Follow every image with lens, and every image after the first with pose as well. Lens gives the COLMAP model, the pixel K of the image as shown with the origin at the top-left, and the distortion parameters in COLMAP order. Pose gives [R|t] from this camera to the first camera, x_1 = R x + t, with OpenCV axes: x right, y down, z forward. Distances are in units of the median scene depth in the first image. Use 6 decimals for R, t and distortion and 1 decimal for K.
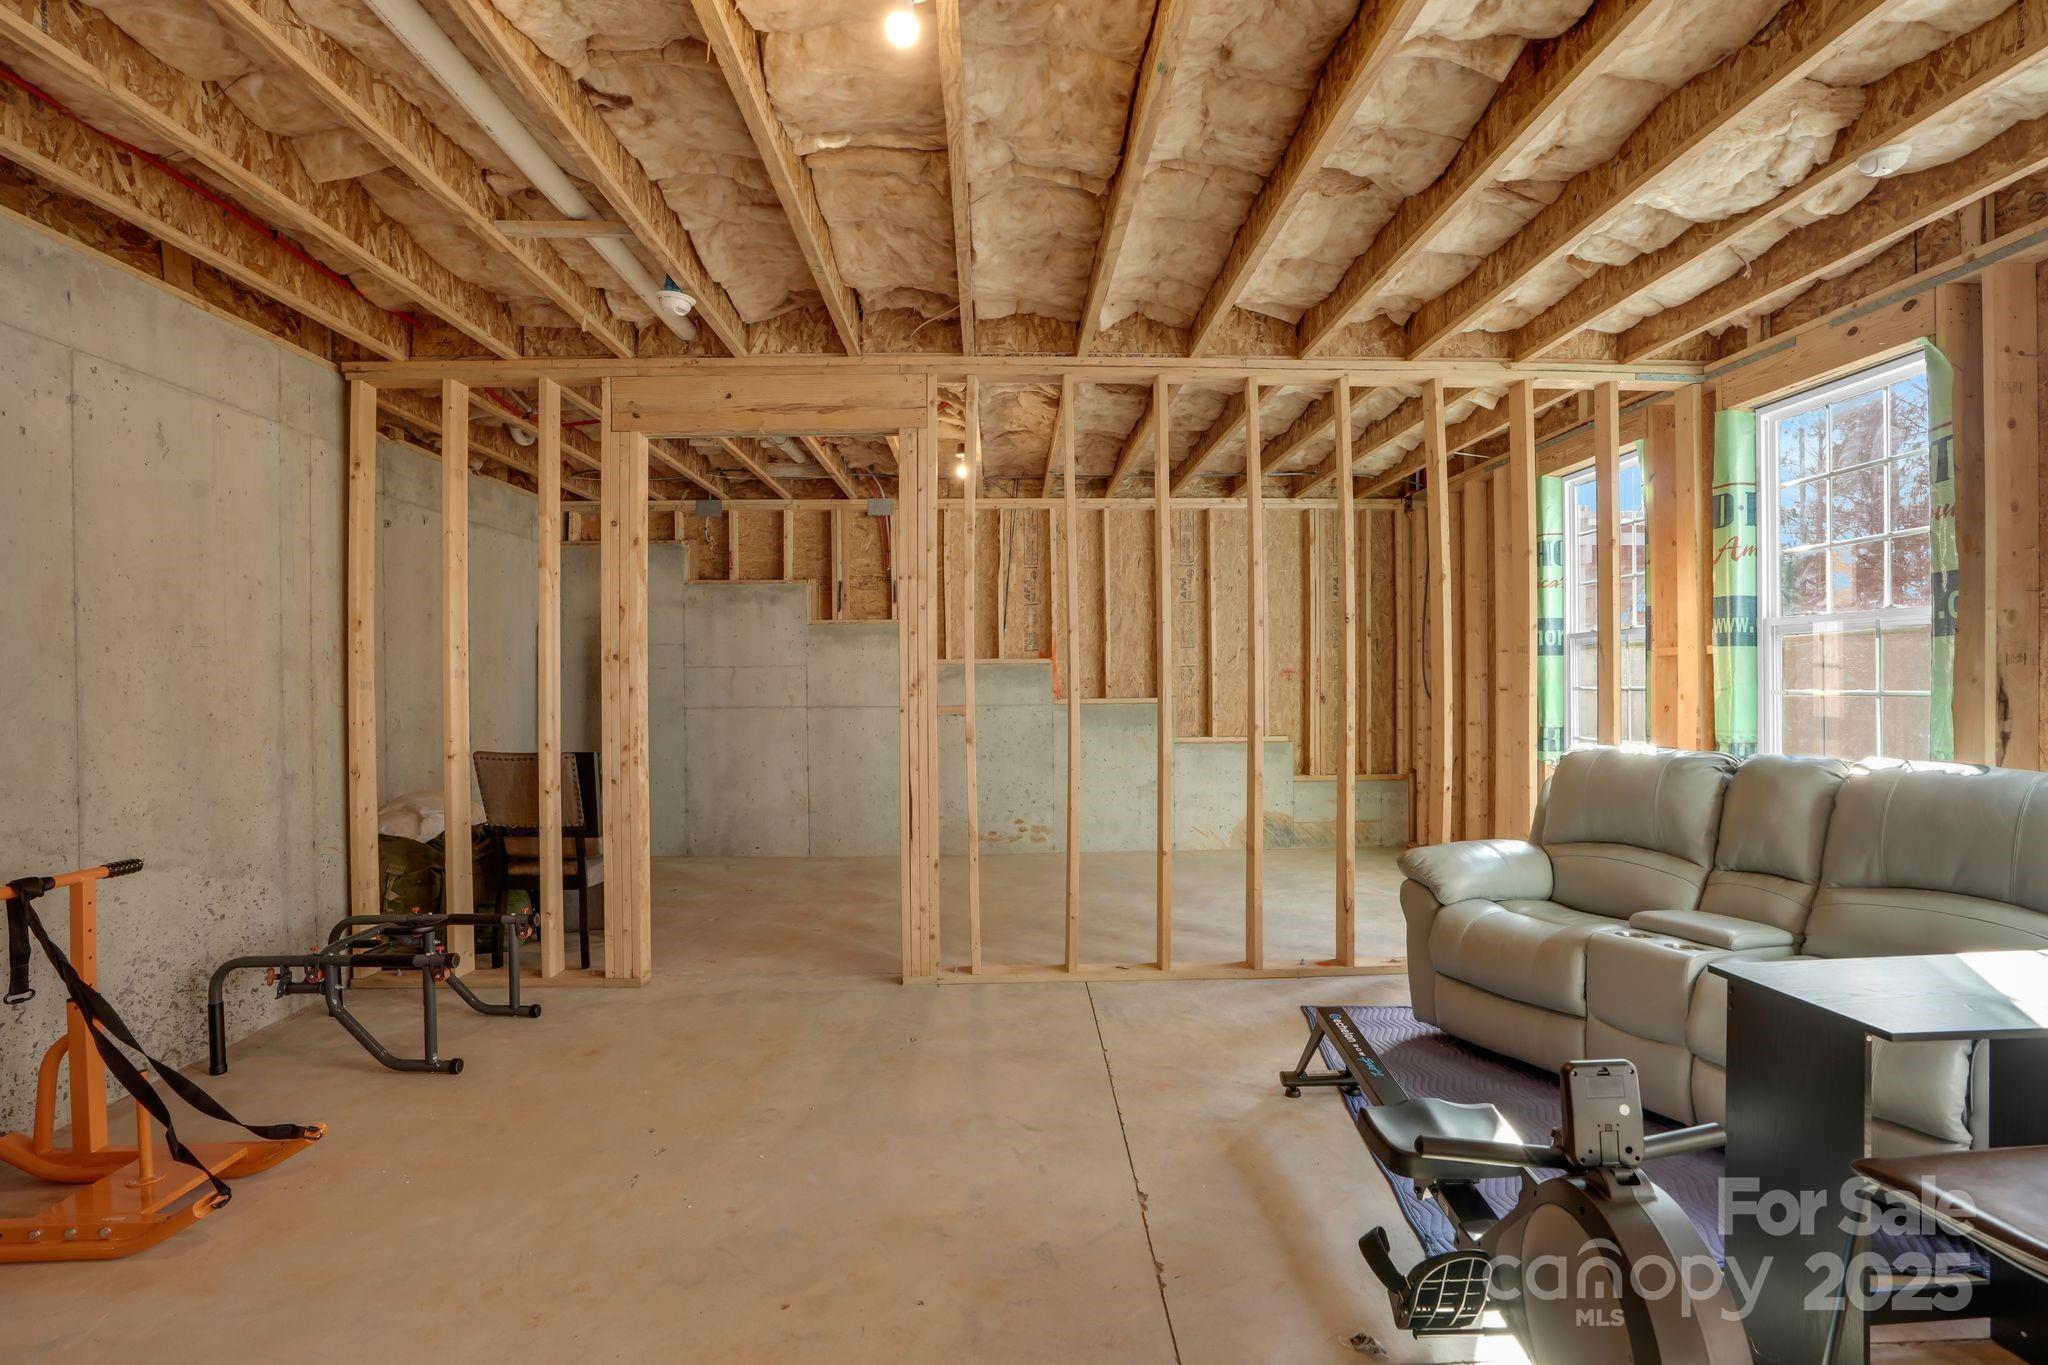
lens RADIAL K [[1034.4, 0, 1025.7], [0, 1034.4, 689.5], [0, 0, 1]] dist [-0.068120, 0.032064]
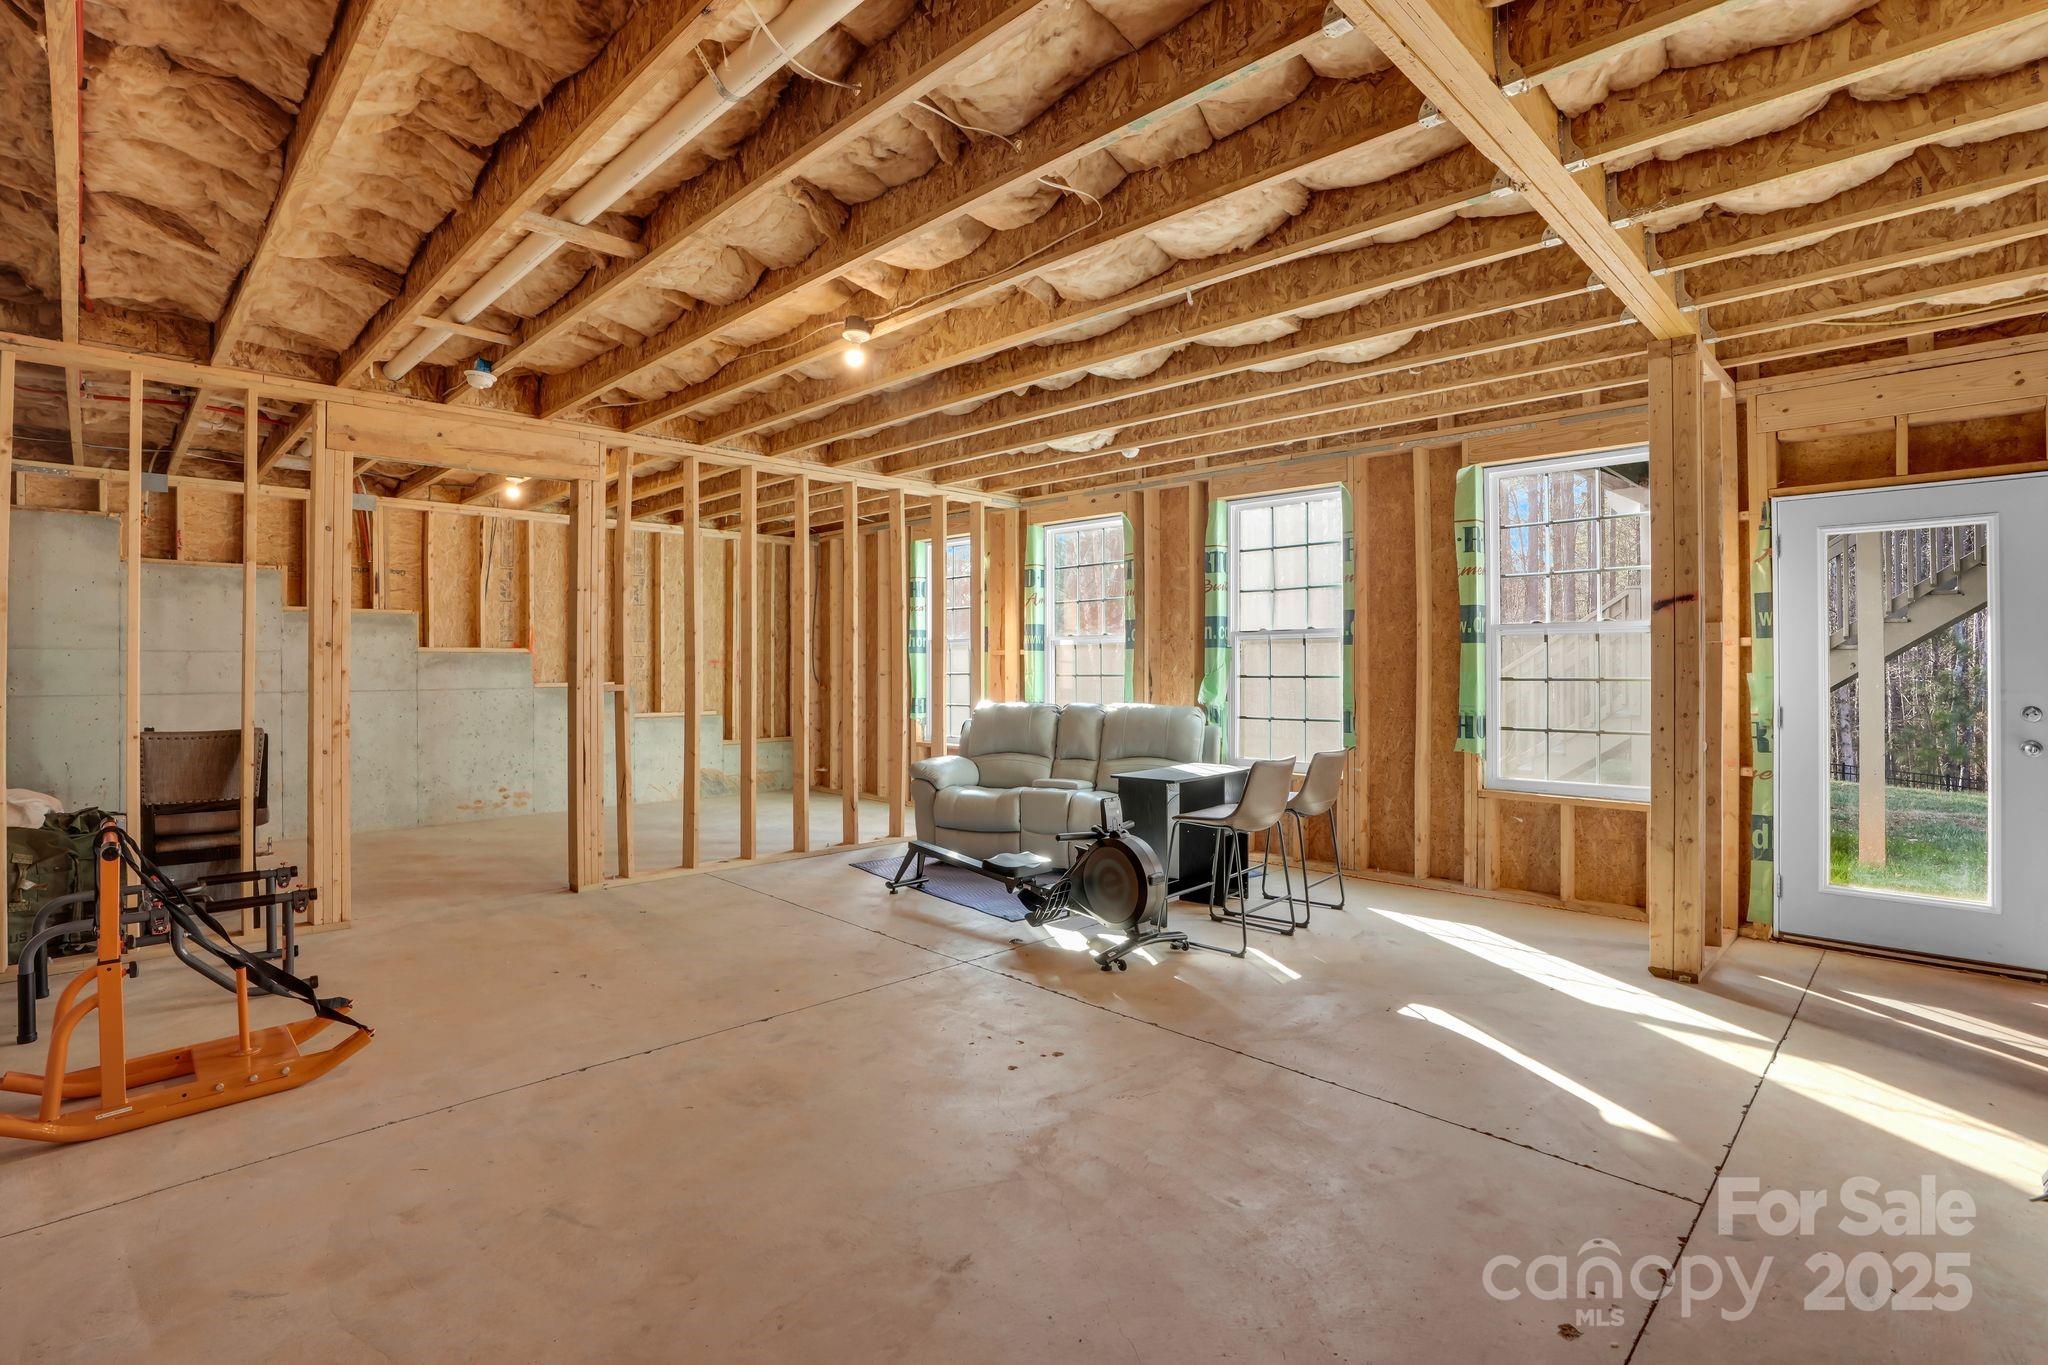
lens RADIAL K [[1026.4, 0, 1019.2], [0, 1026.4, 675.1], [0, 0, 1]] dist [-0.059581, 0.033057]
pose [[0.726807, 0.000951, 0.686841, -0.614587], [0.001926, 0.999992, -0.003423, 0.008654], [-0.686839, 0.003811, 0.726800, -0.361701]]
